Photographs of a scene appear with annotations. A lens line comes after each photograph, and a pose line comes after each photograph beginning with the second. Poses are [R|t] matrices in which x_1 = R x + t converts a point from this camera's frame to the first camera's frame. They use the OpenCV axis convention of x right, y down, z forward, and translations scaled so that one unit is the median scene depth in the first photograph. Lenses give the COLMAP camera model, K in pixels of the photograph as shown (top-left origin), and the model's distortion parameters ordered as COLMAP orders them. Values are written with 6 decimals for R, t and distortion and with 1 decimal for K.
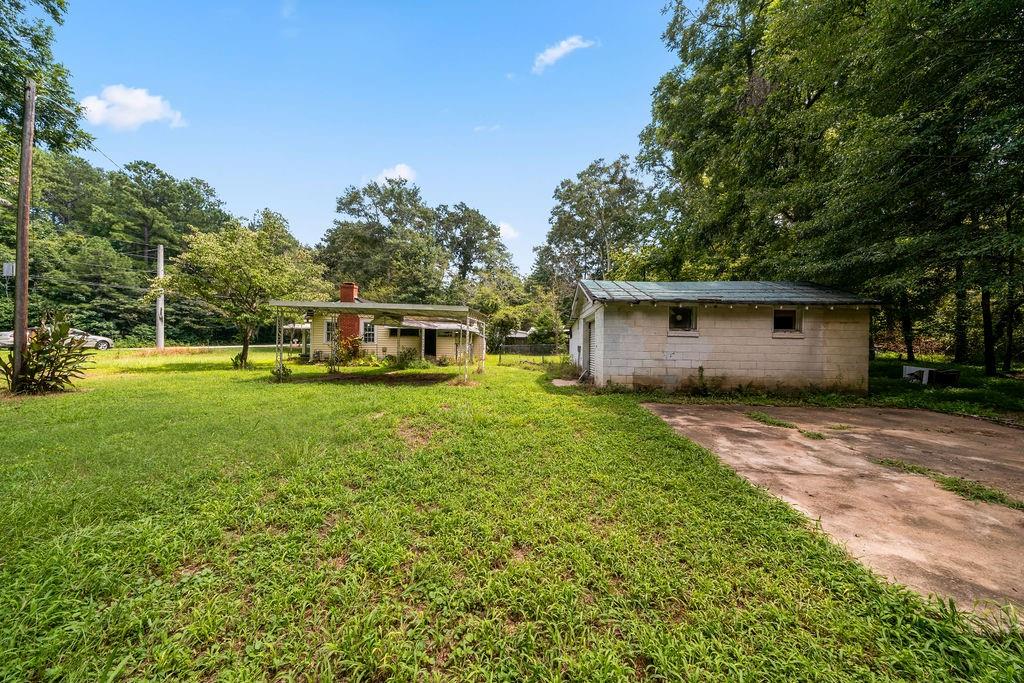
lens RADIAL K [[345.1, 0, 512.0], [0, 345.1, 341.5], [0, 0, 1]] dist [-0.001621, -0.000166]
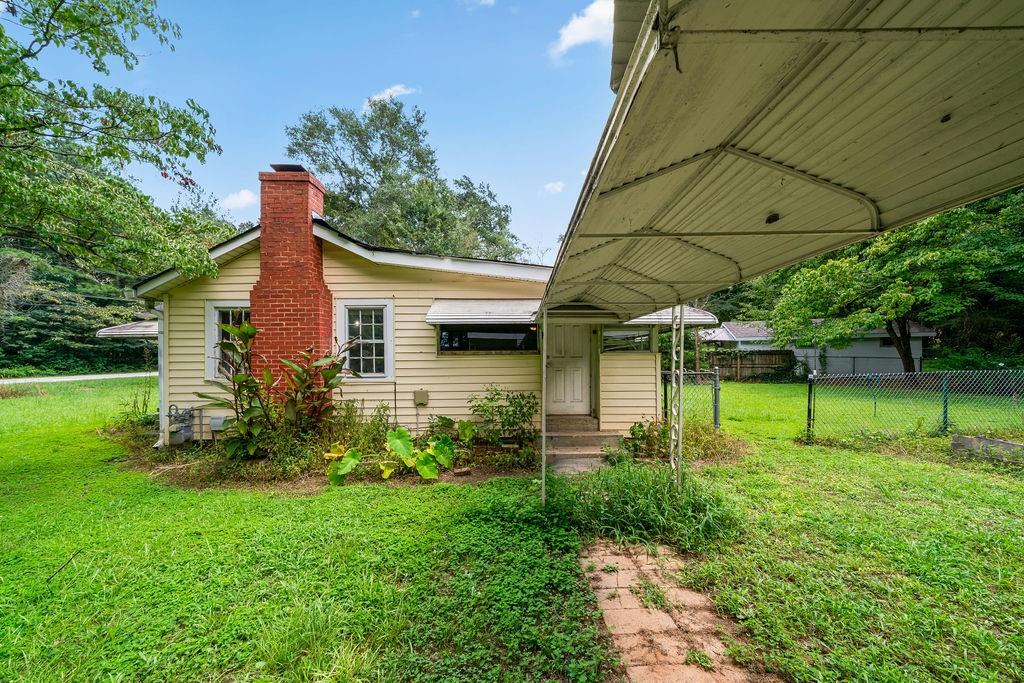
lens RADIAL K [[351.4, 0, 514.6], [0, 351.4, 356.4], [0, 0, 1]] dist [-0.001835, -0.000137]
pose [[0.997219, -0.018840, 0.072108, -0.159297], [0.019018, 0.999818, -0.001779, -0.005232], [-0.072061, 0.003146, 0.997395, 0.355597]]
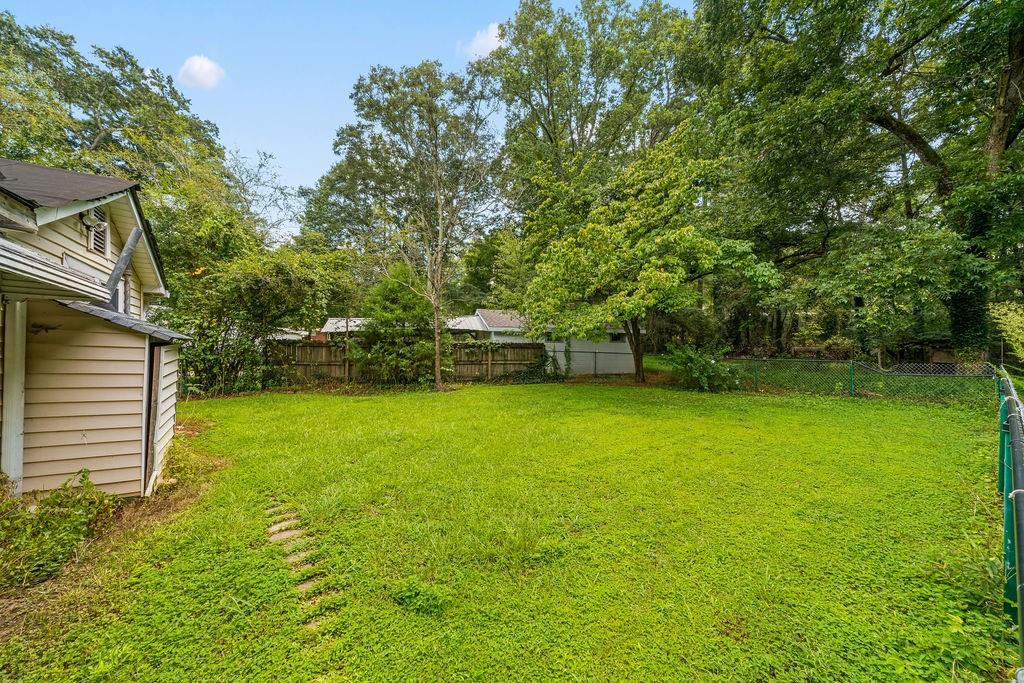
lens RADIAL K [[345.1, 0, 512.0], [0, 345.1, 341.5], [0, 0, 1]] dist [-0.001621, -0.000166]
pose [[0.780691, 0.003740, 0.624906, -0.036227], [0.003548, 0.999939, -0.010418, -0.005575], [-0.624907, 0.010350, 0.780631, 0.503427]]
